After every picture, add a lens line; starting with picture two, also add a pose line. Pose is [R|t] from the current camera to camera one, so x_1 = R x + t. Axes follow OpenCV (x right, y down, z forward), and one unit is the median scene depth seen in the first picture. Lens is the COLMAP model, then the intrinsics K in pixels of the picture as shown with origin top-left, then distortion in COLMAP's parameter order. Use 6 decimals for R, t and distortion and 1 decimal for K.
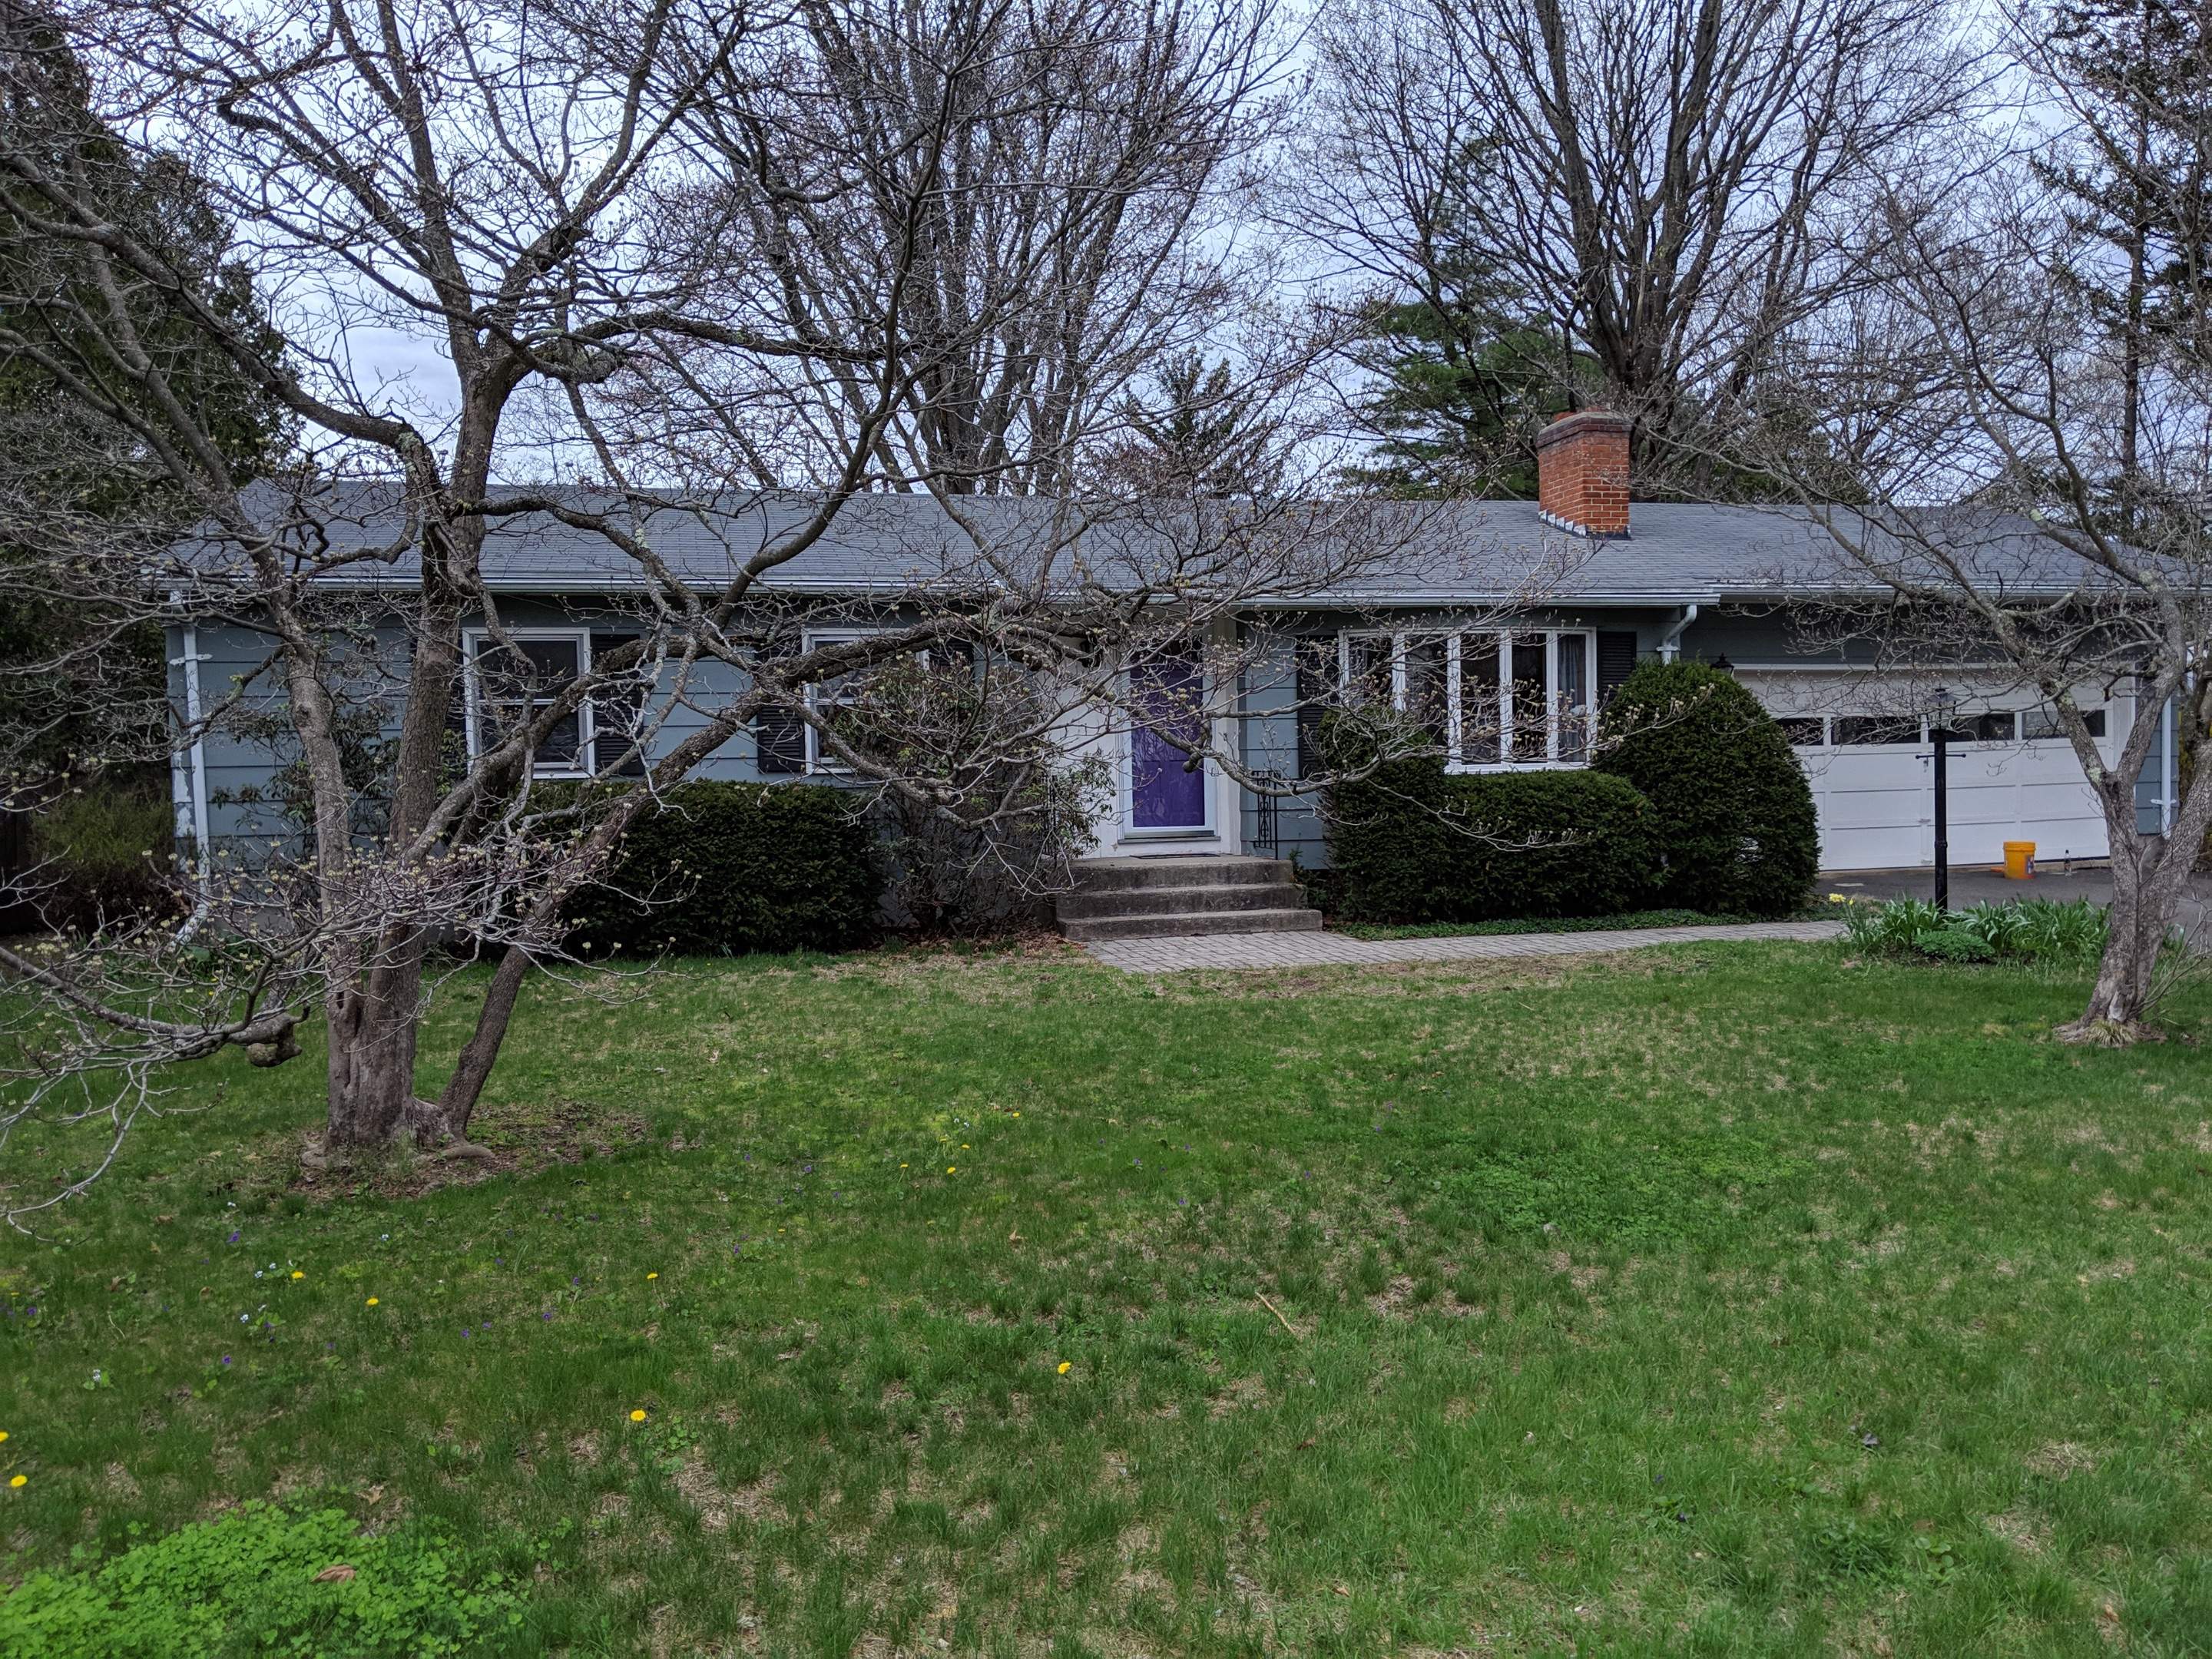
lens RADIAL K [[1781.6, 0, 1125.4], [0, 1781.6, 829.4], [0, 0, 1]] dist [0.085478, -0.159395]
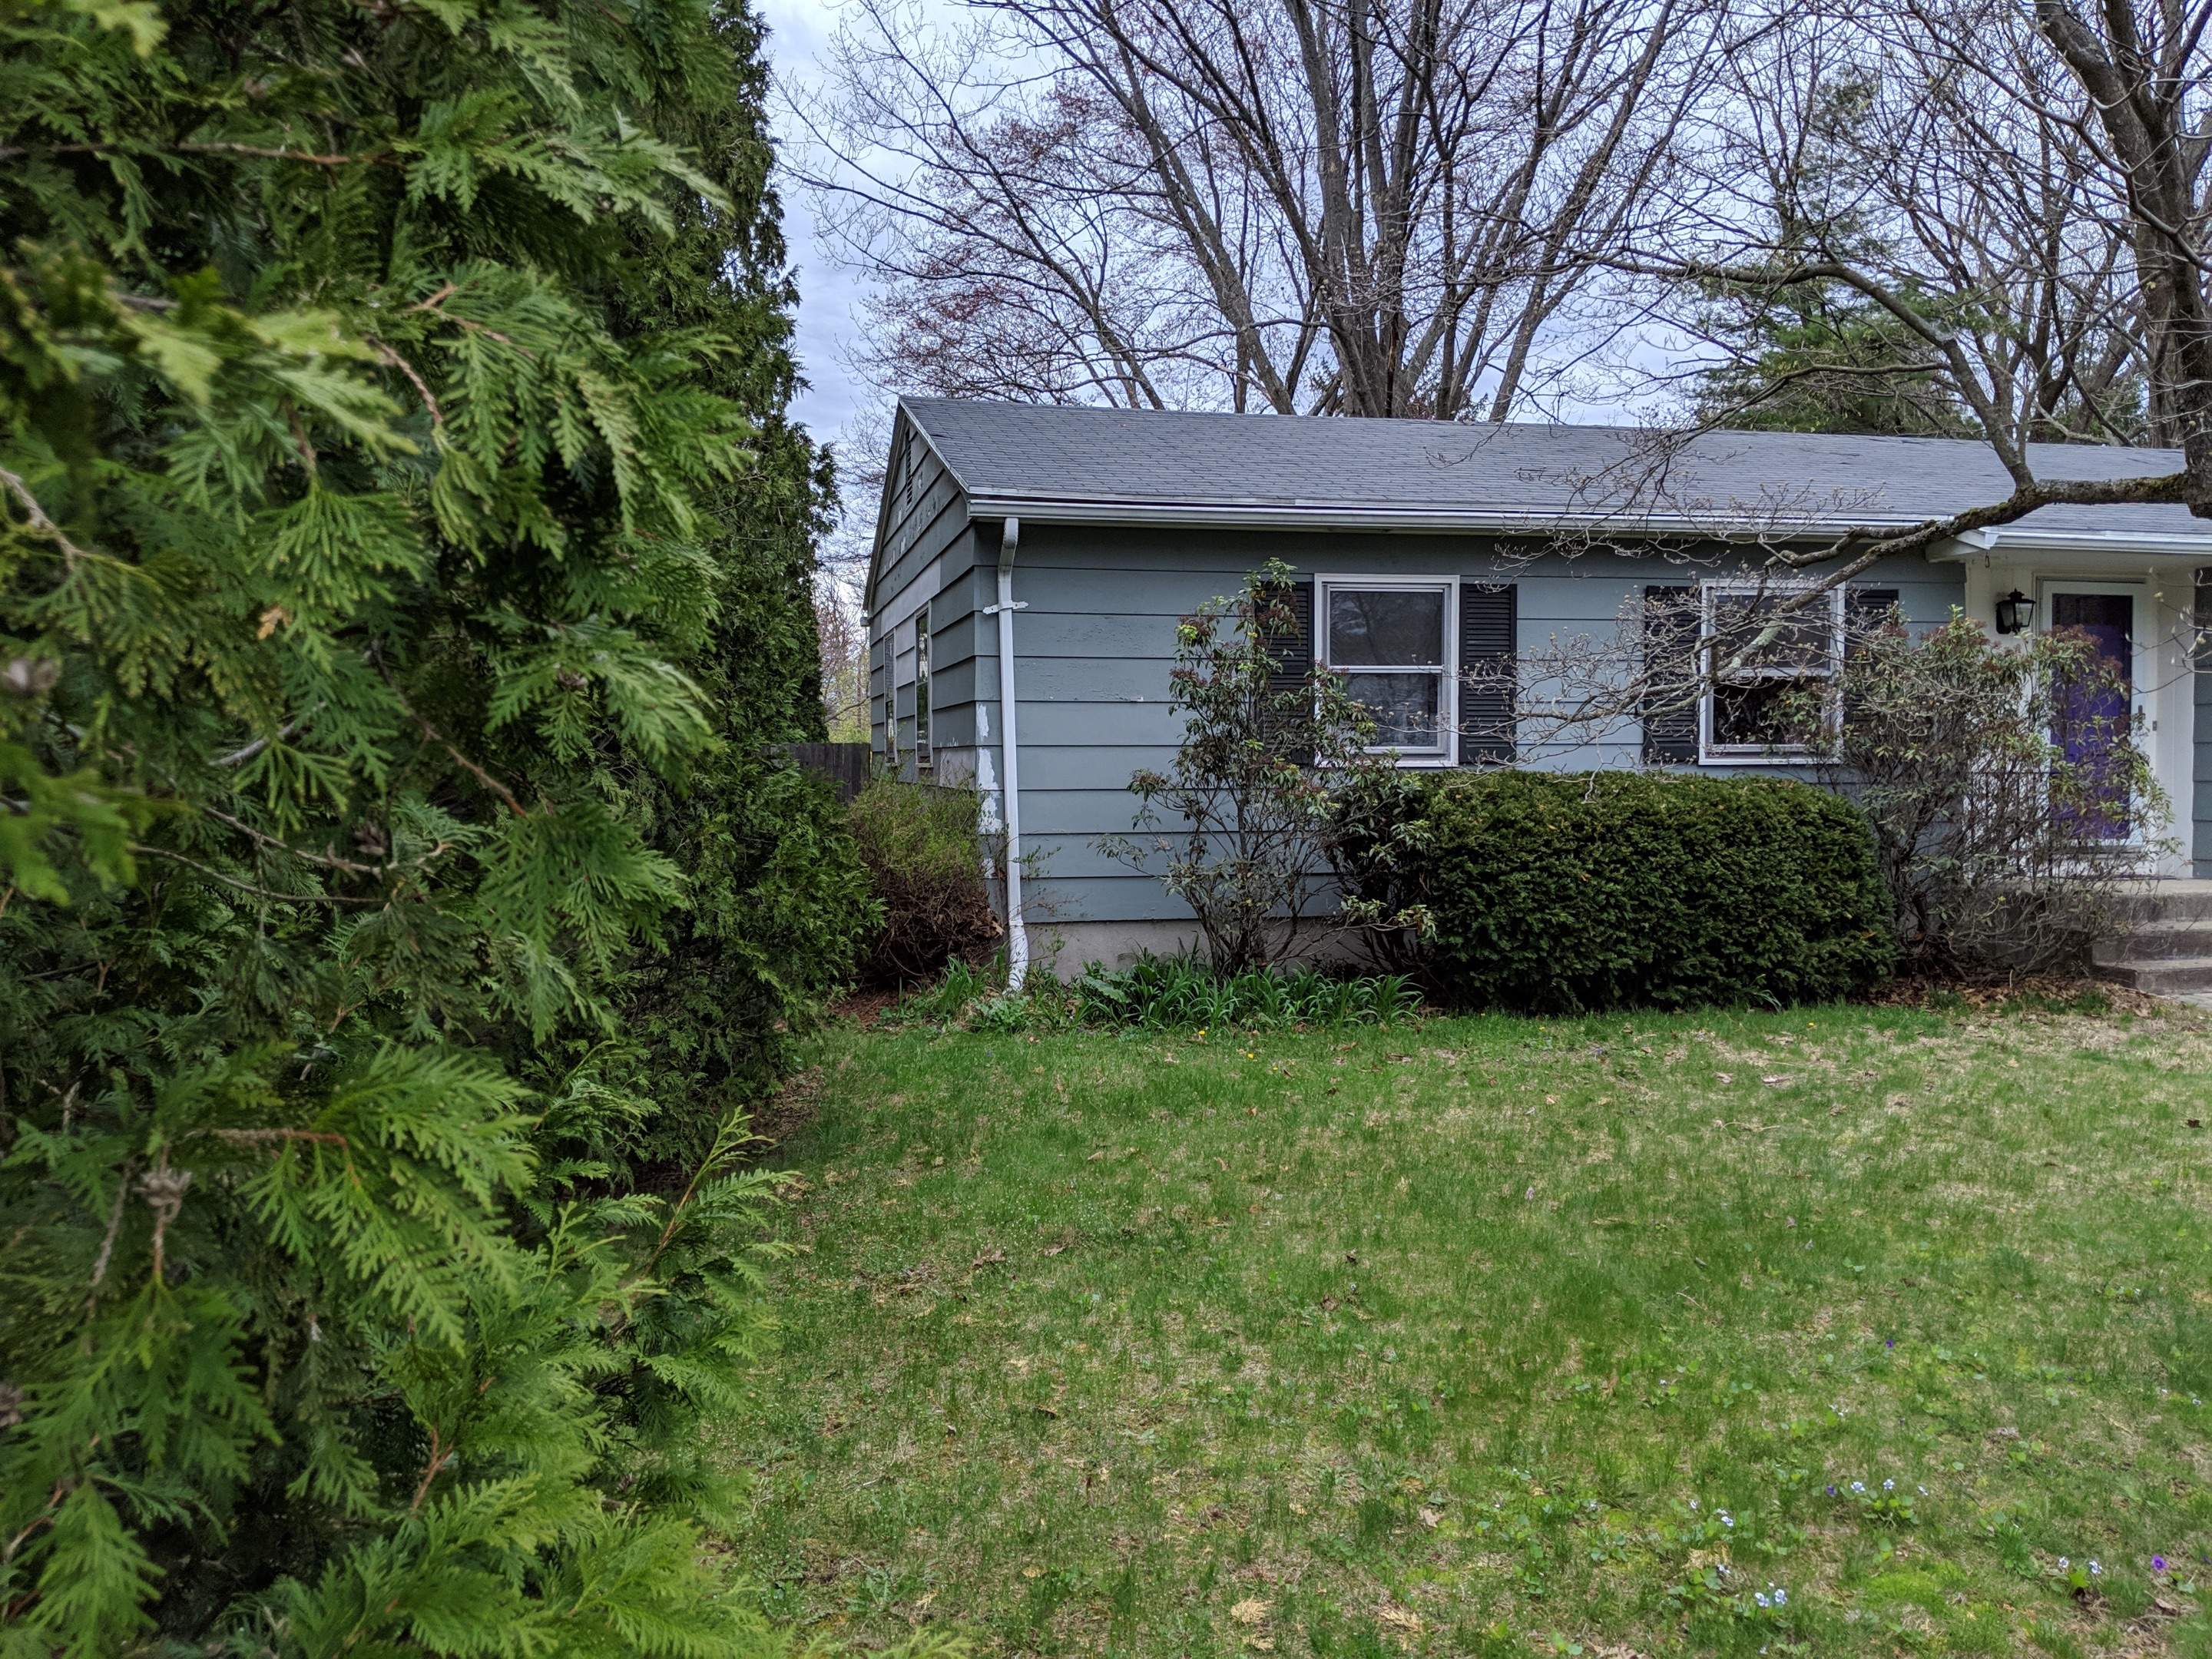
lens RADIAL K [[1788.0, 0, 1122.2], [0, 1788.0, 825.1], [0, 0, 1]] dist [0.057987, -0.017504]
pose [[0.999783, 0.016480, -0.012709, -0.420054], [-0.016455, 0.999863, 0.002024, -0.002240], [0.012740, -0.001814, 0.999917, 0.205696]]
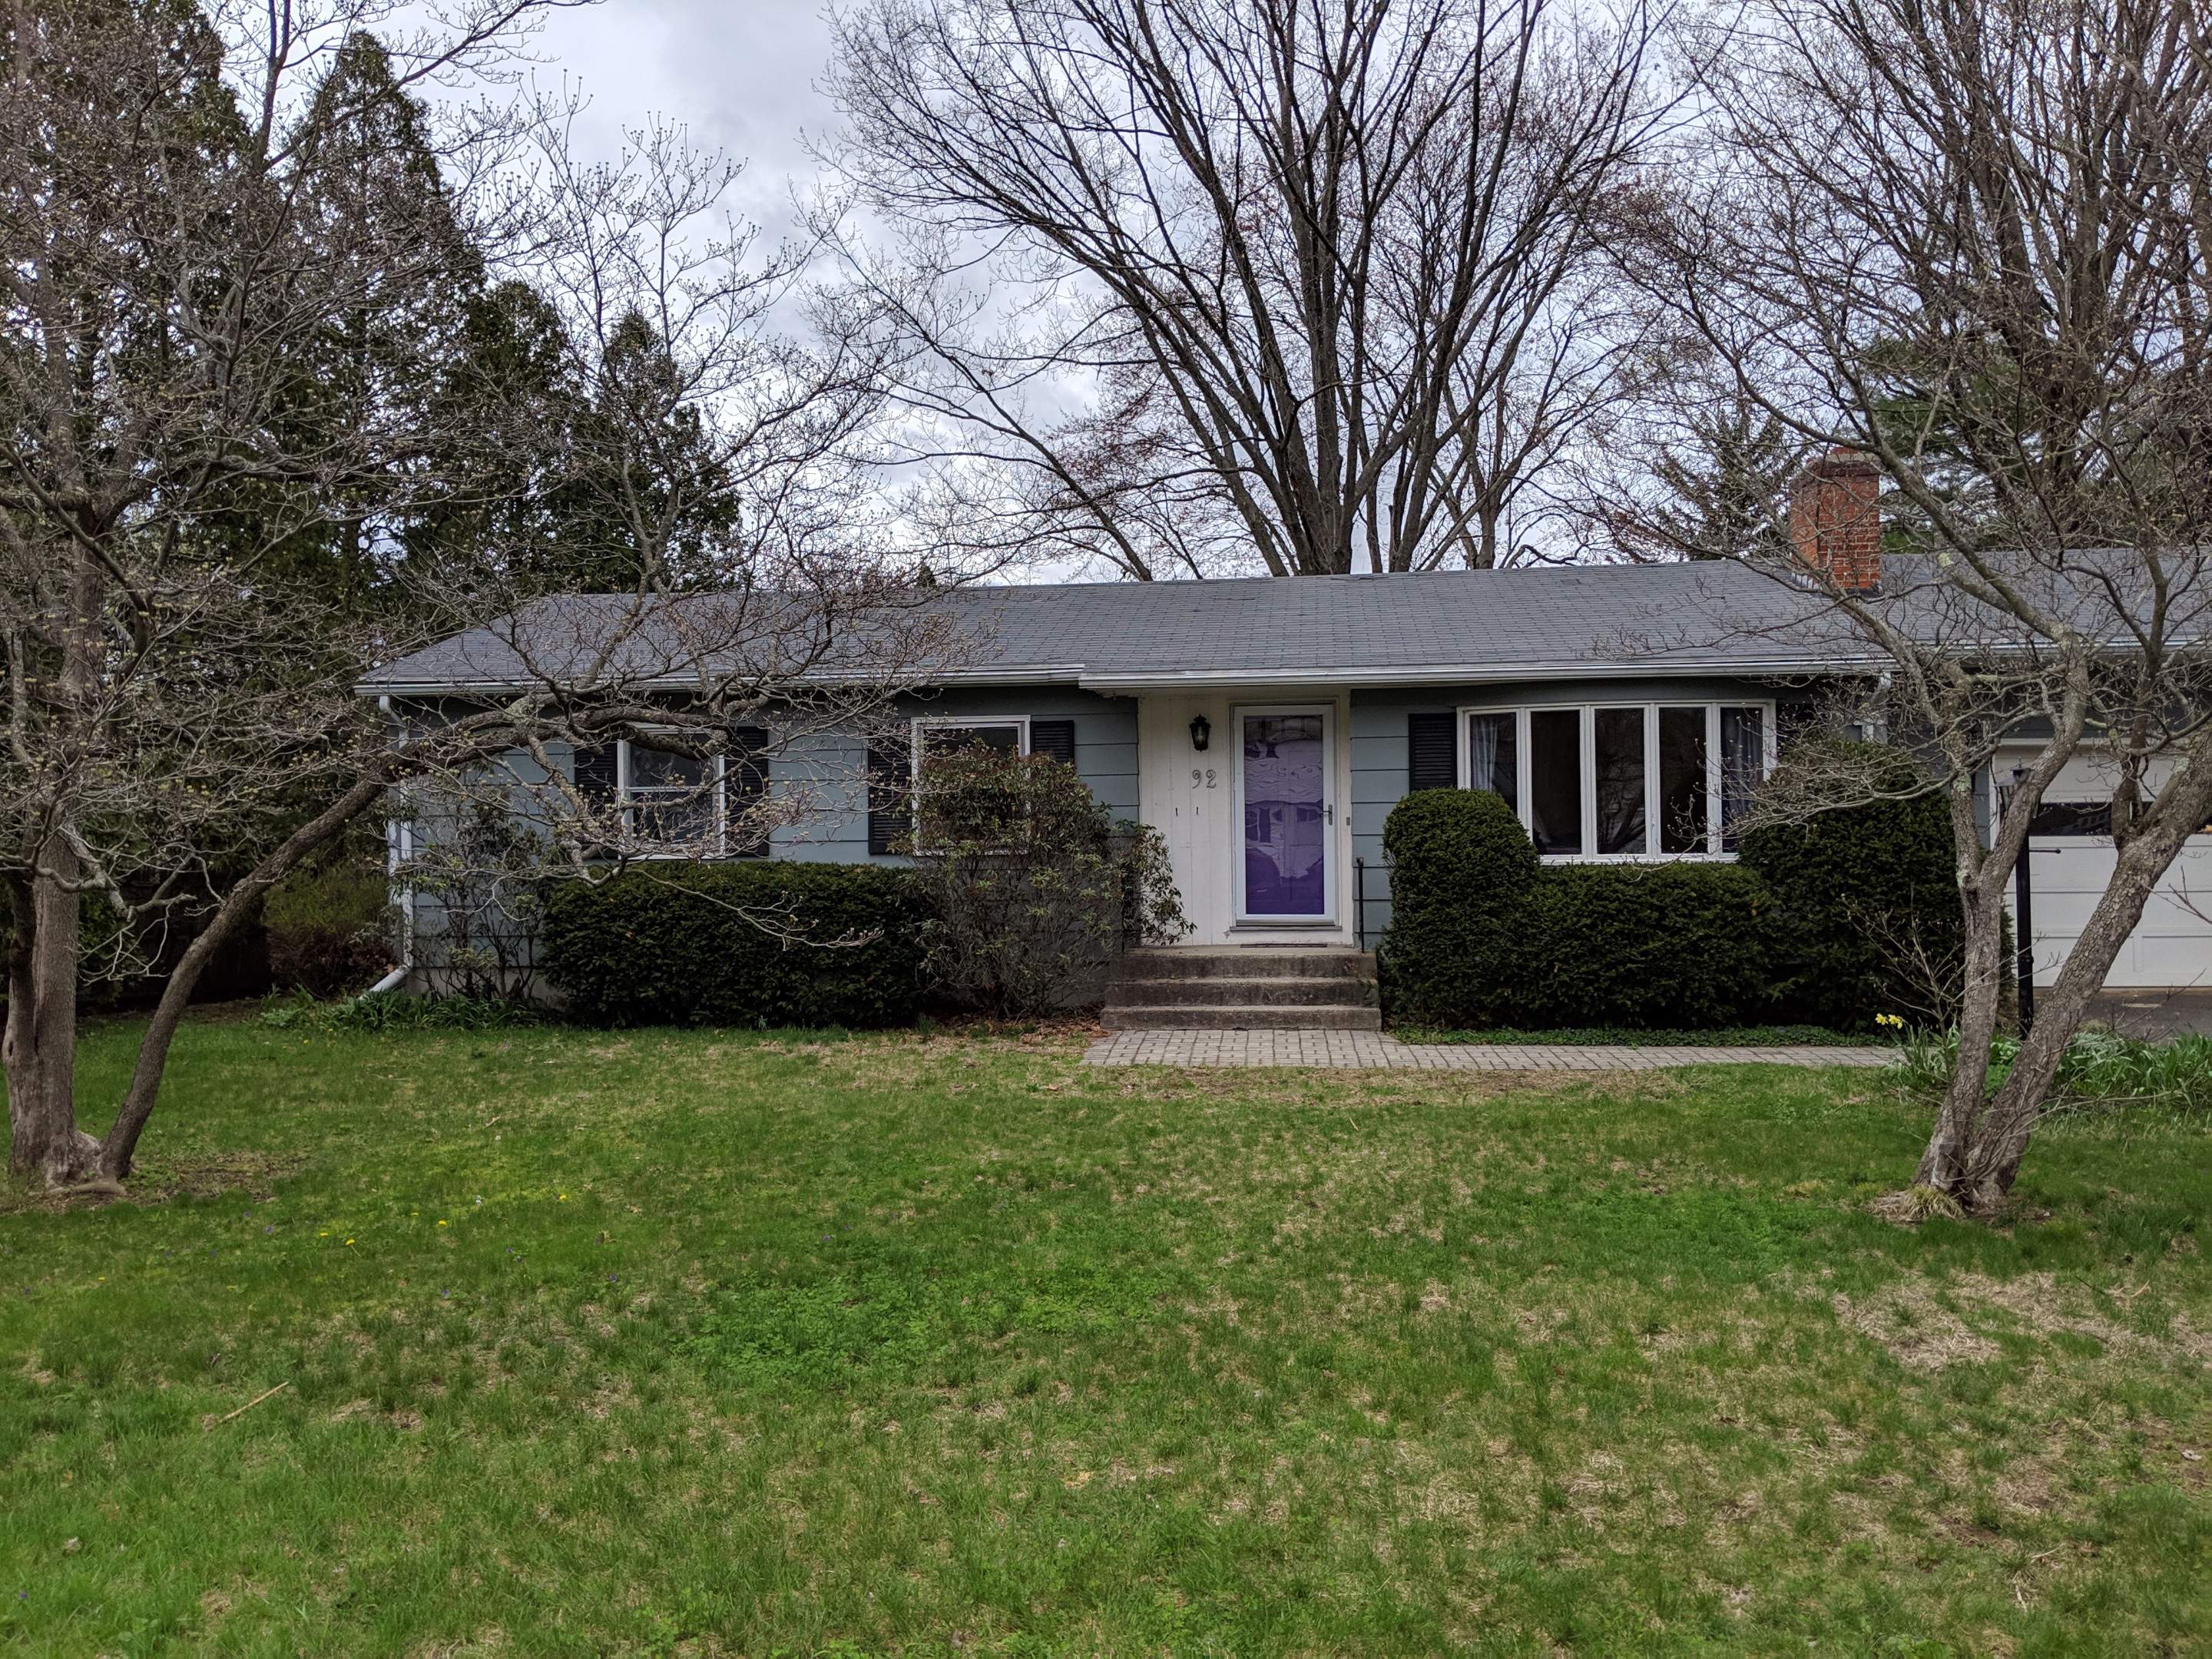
lens RADIAL K [[1781.6, 0, 1083.3], [0, 1781.6, 836.3], [0, 0, 1]] dist [0.085478, -0.159395]
pose [[0.933501, 0.006623, -0.358515, 0.286625], [-0.021034, 0.999119, -0.036313, -0.007349], [0.357959, 0.041439, 0.932818, 0.065719]]
